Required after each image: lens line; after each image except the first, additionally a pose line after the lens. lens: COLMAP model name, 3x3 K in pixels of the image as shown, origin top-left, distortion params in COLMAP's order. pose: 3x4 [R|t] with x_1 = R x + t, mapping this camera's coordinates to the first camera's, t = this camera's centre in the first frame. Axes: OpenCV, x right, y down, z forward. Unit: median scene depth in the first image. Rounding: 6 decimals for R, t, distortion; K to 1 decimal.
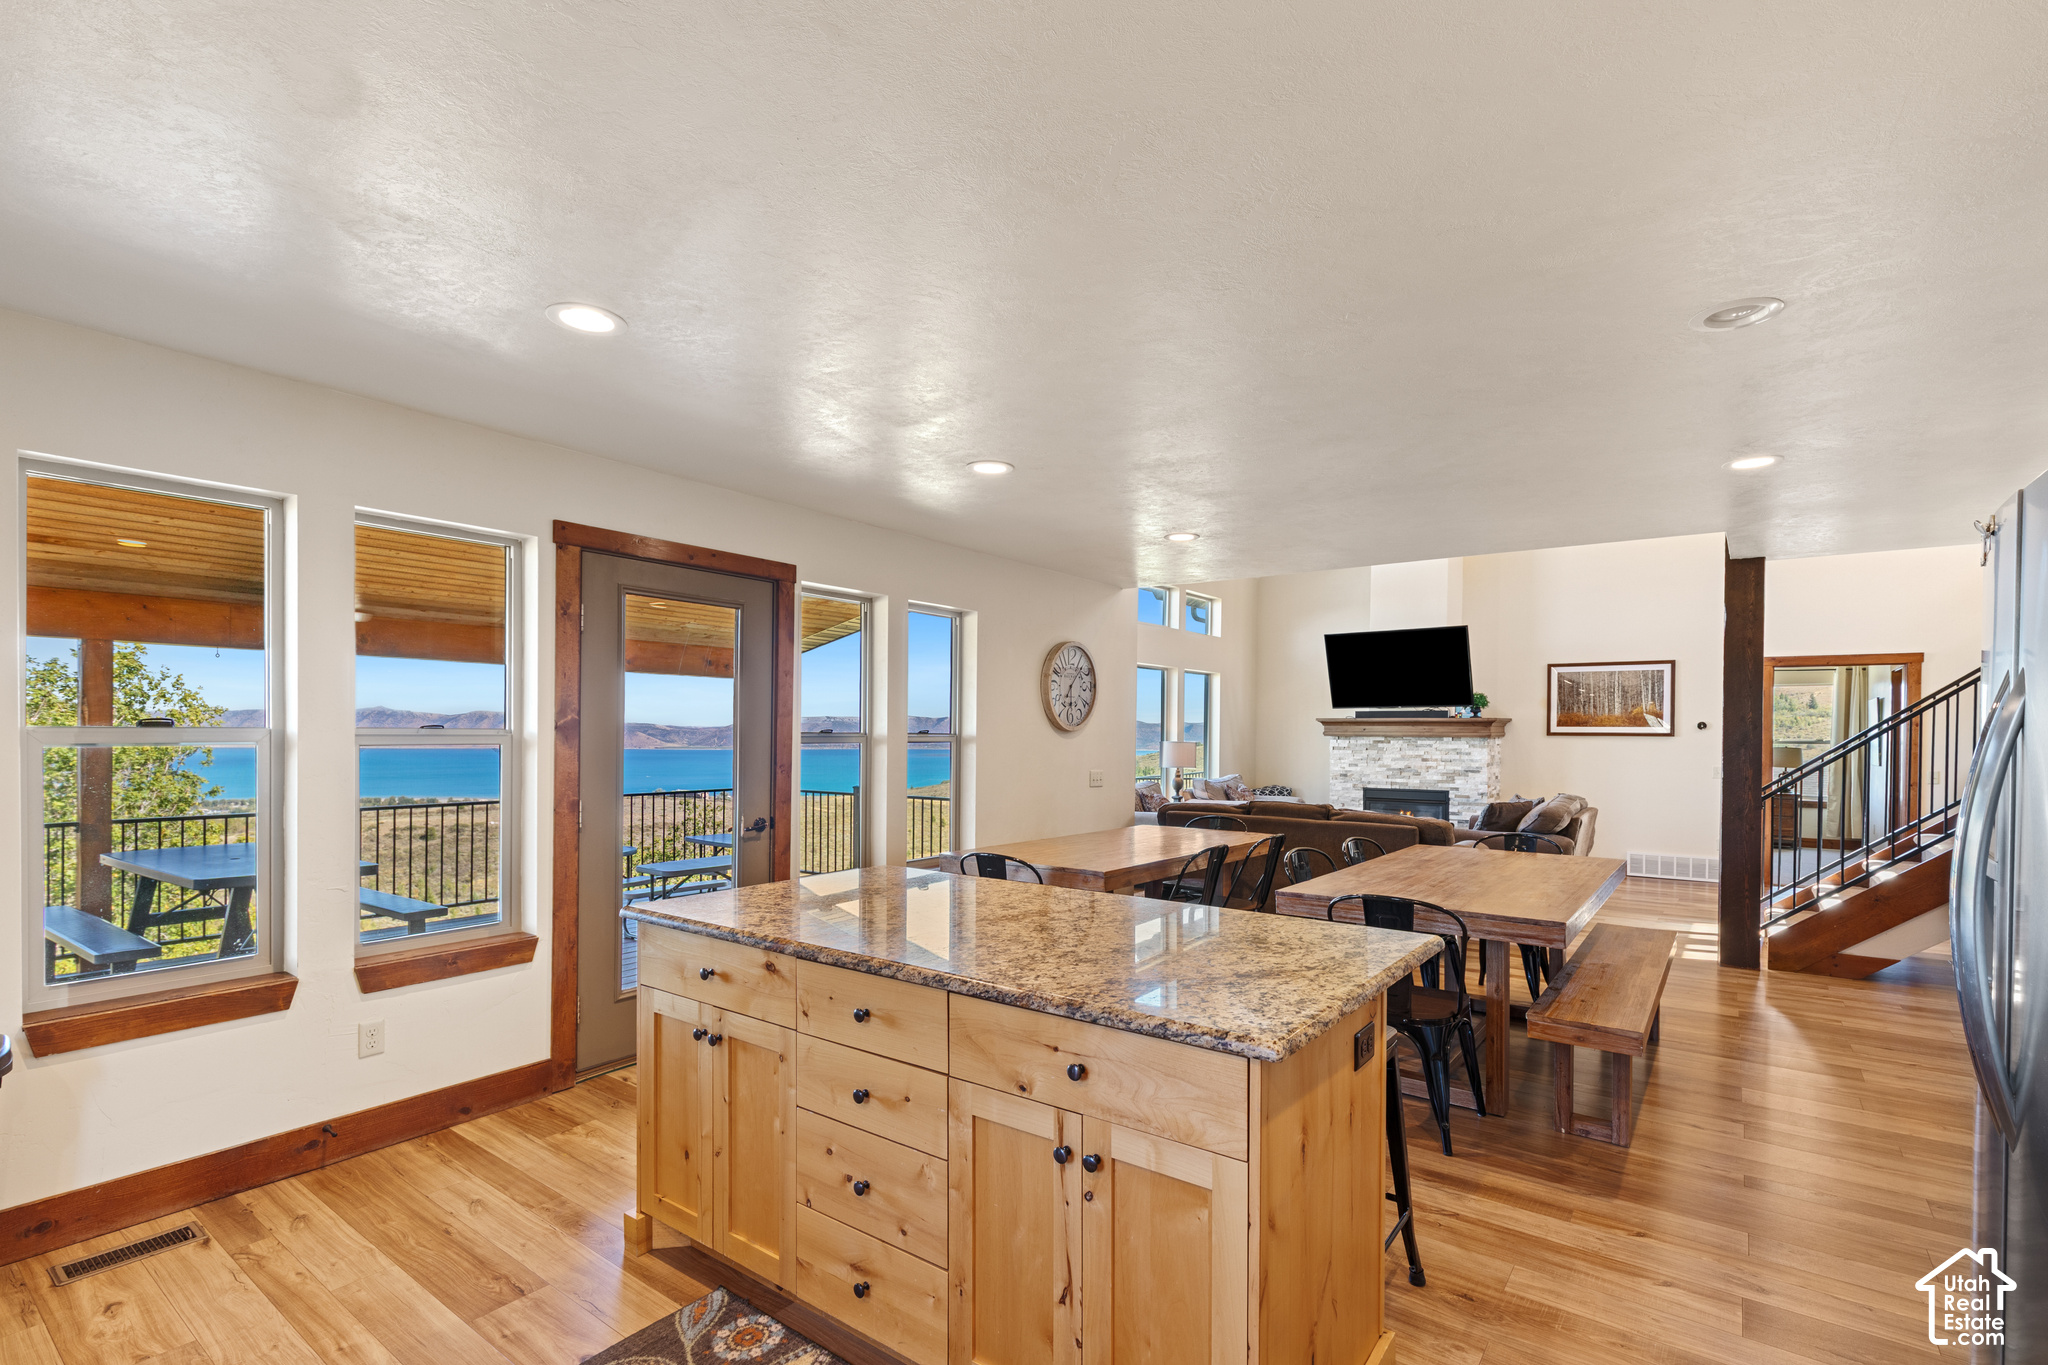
lens RADIAL K [[946.1, 0, 1041.9], [0, 946.1, 736.3], [0, 0, 1]] dist [0.010693, -0.002966]
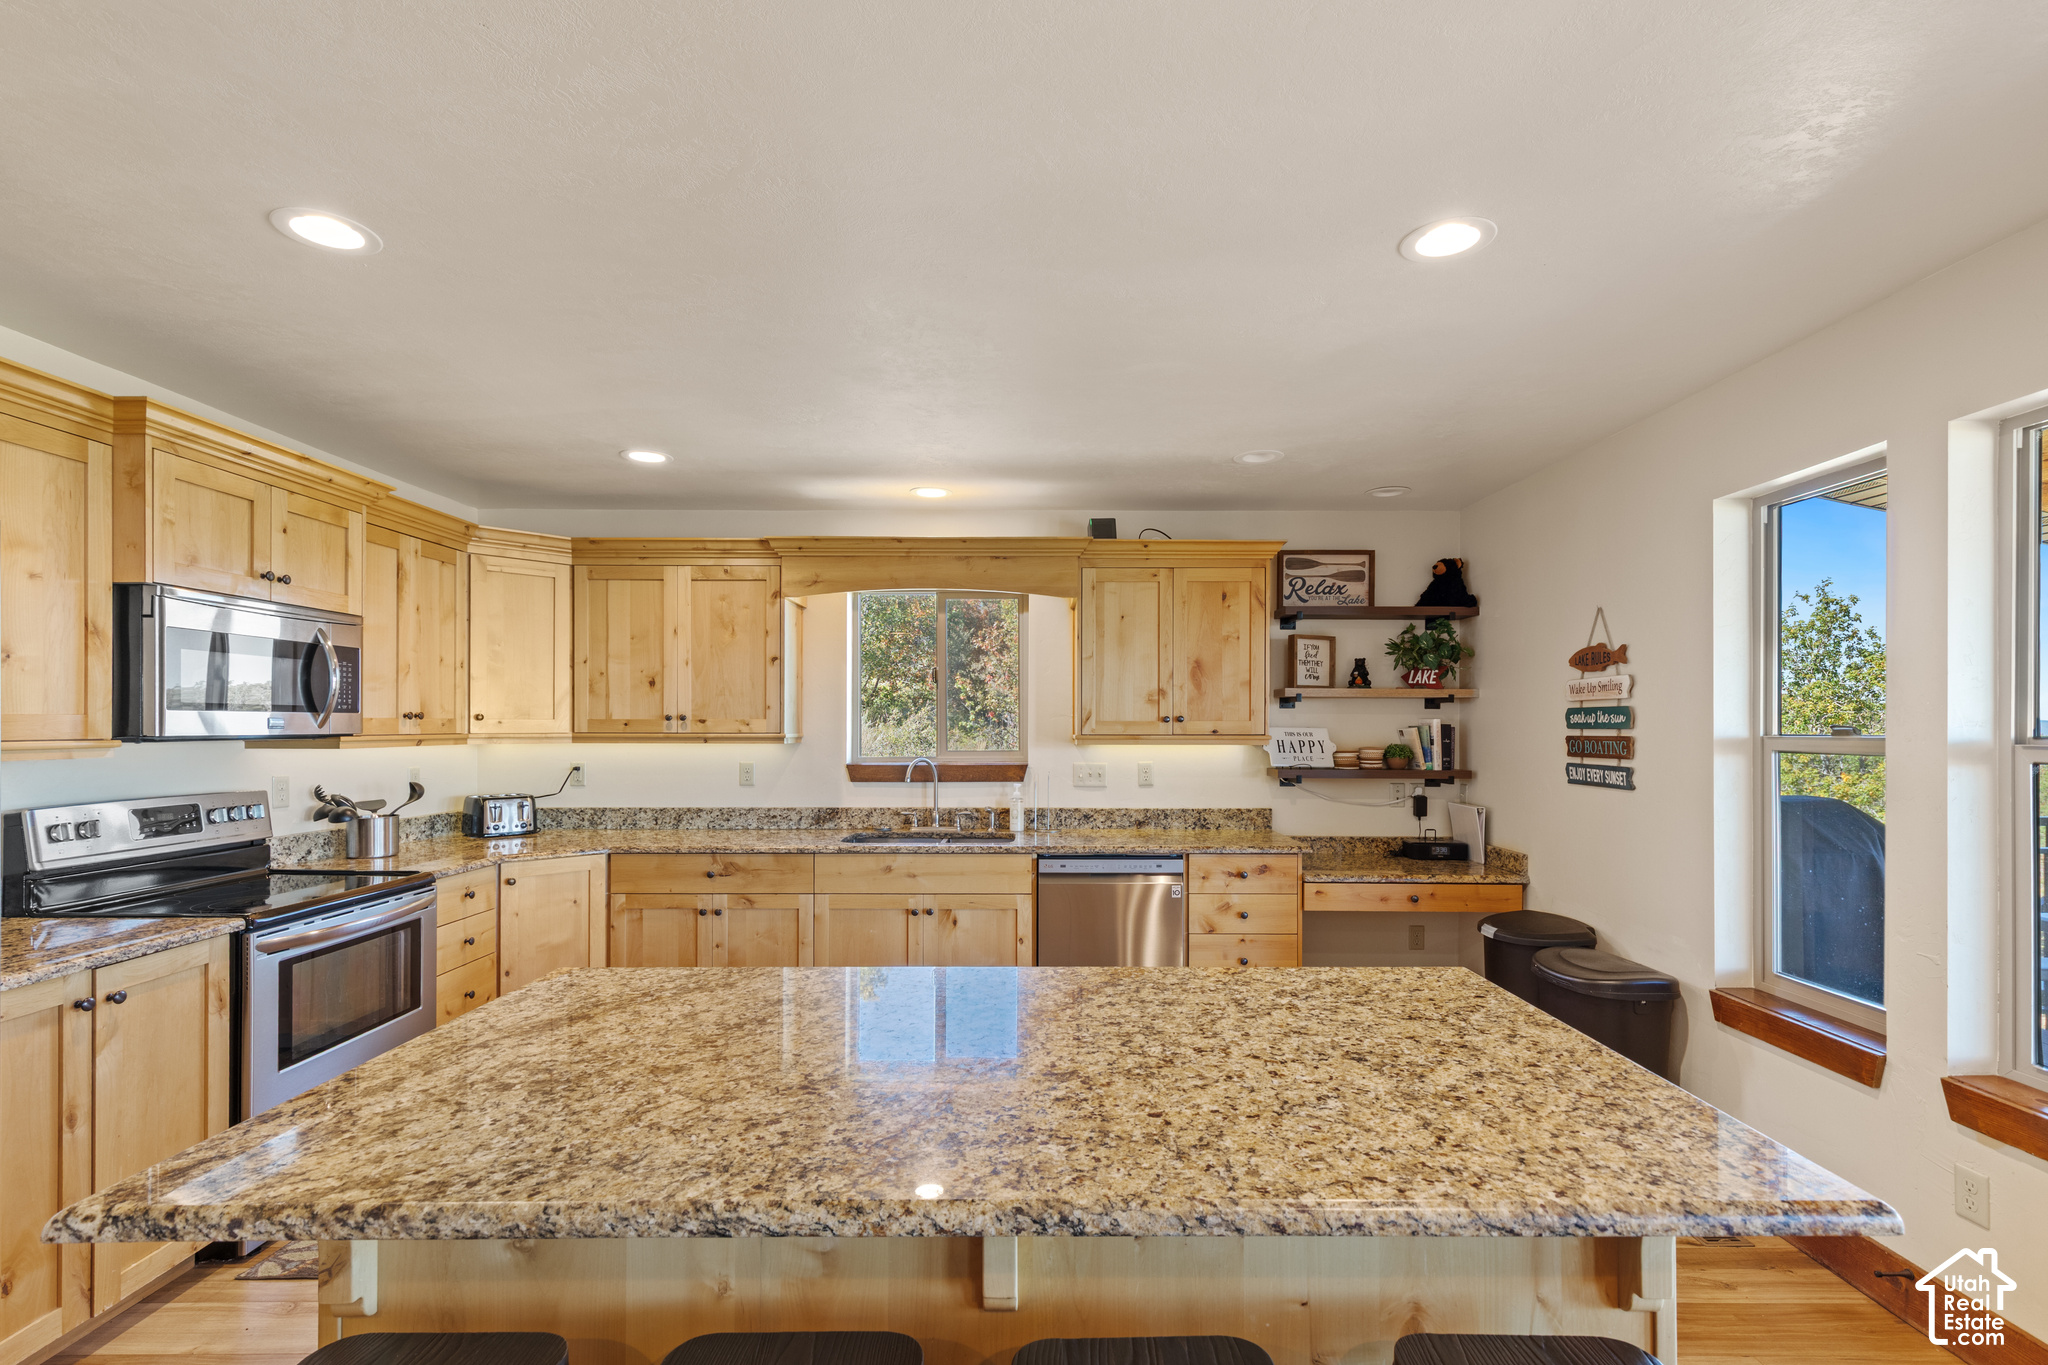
lens RADIAL K [[946.1, 0, 1039.2], [0, 946.1, 721.5], [0, 0, 1]] dist [0.010693, -0.002966]
pose [[-0.805436, -0.013474, -0.592530, 0.109804], [-0.013152, 0.999902, -0.004860, -0.003184], [0.592537, 0.003879, -0.805534, 0.543317]]
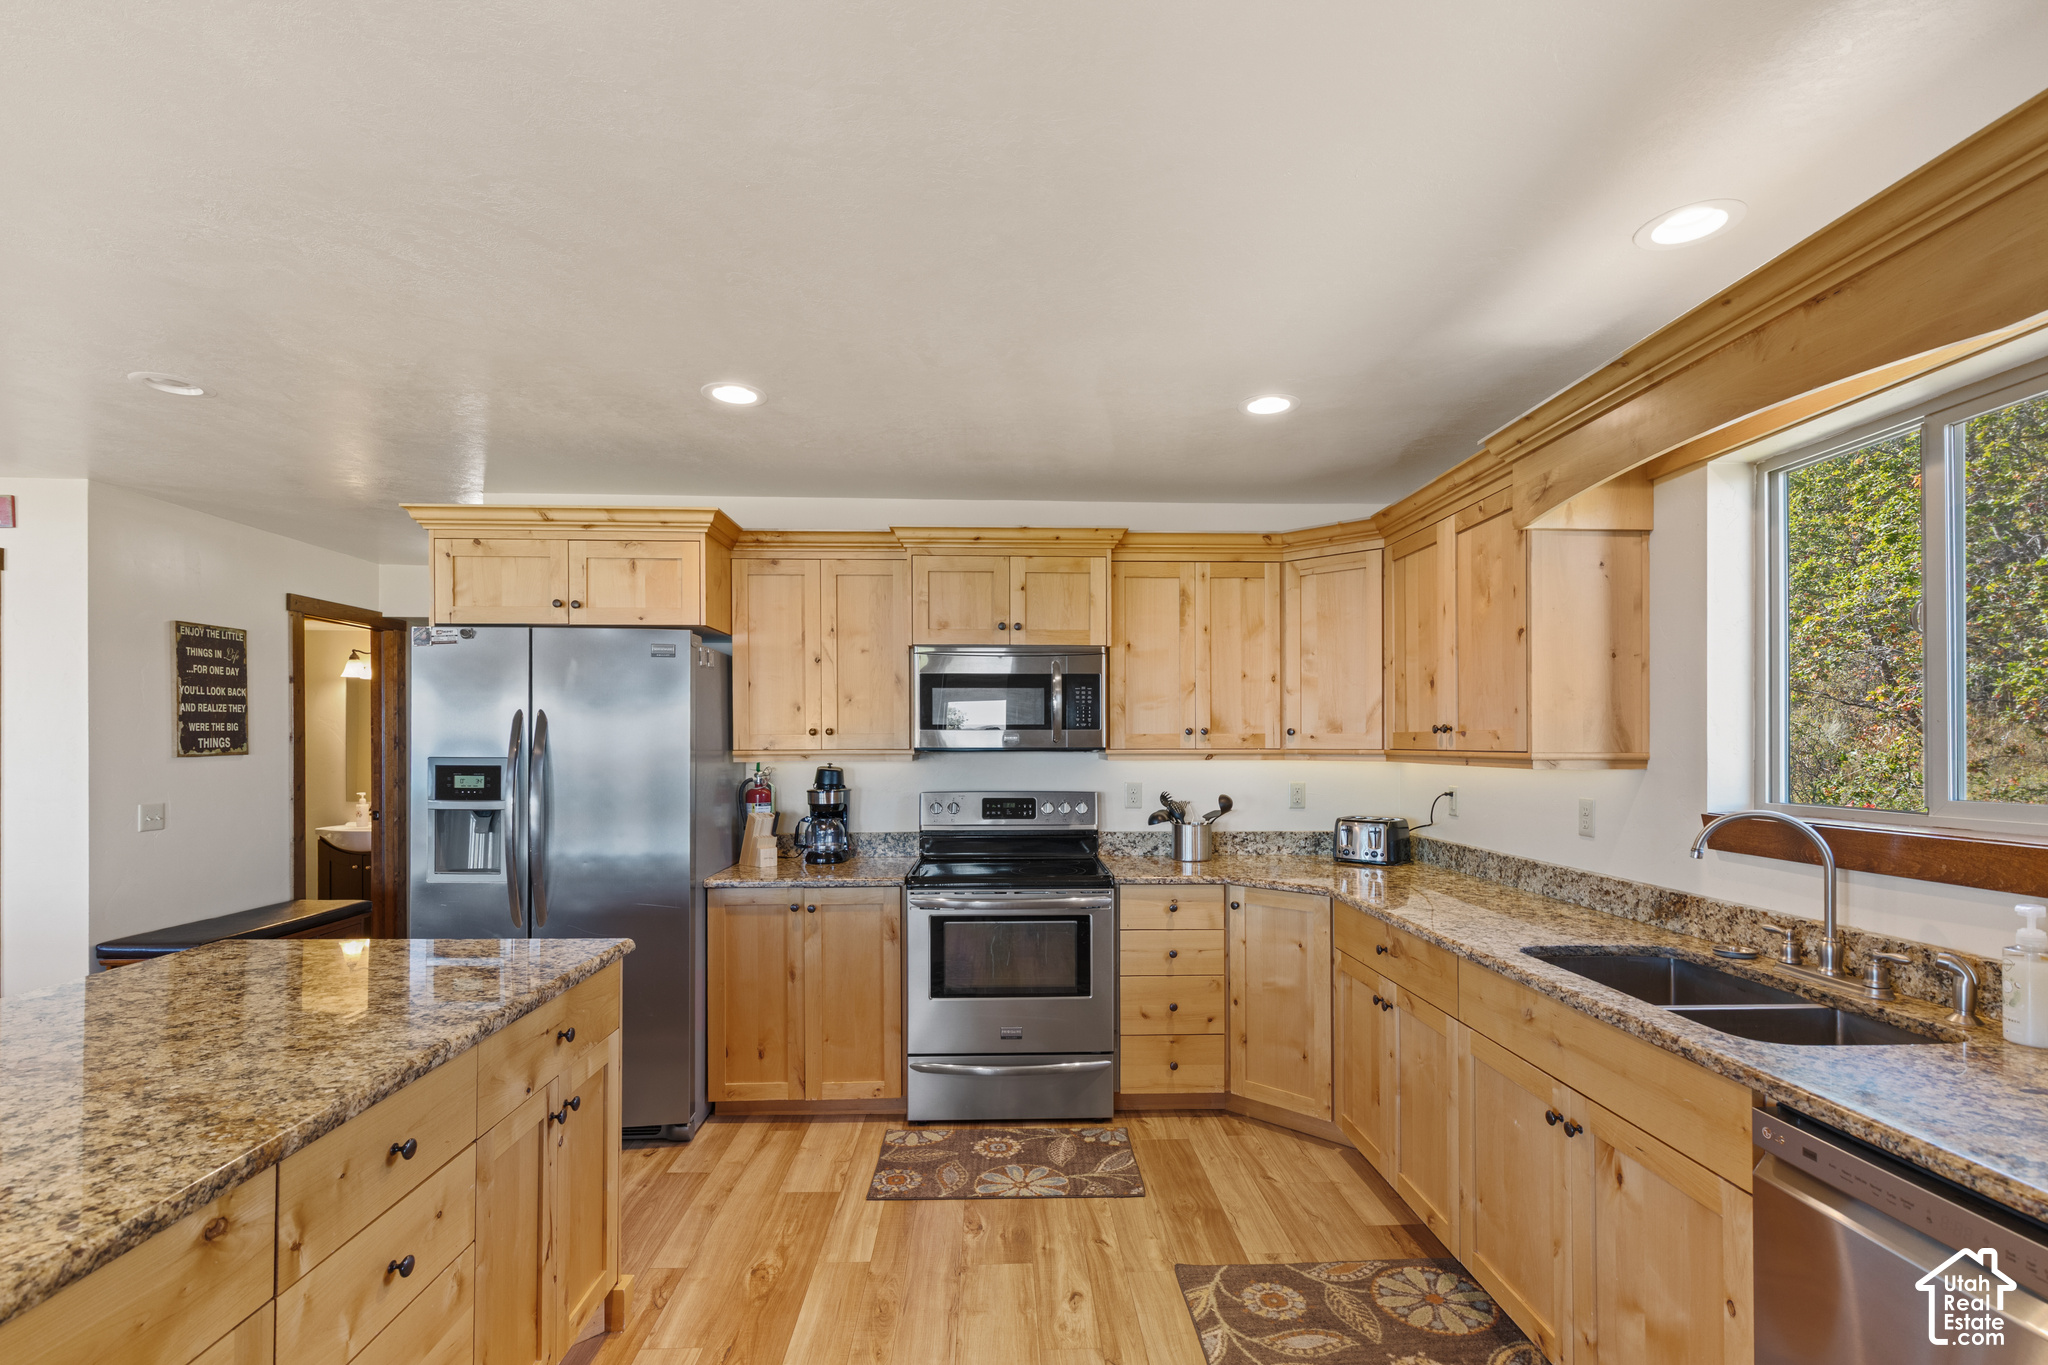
lens RADIAL K [[946.1, 0, 1030.1], [0, 946.1, 738.2], [0, 0, 1]] dist [0.010693, -0.002966]
pose [[-0.622626, -0.007040, 0.782488, -0.311459], [-0.000787, 0.999965, 0.008370, -0.004836], [-0.782519, 0.004596, -0.622610, 0.326136]]
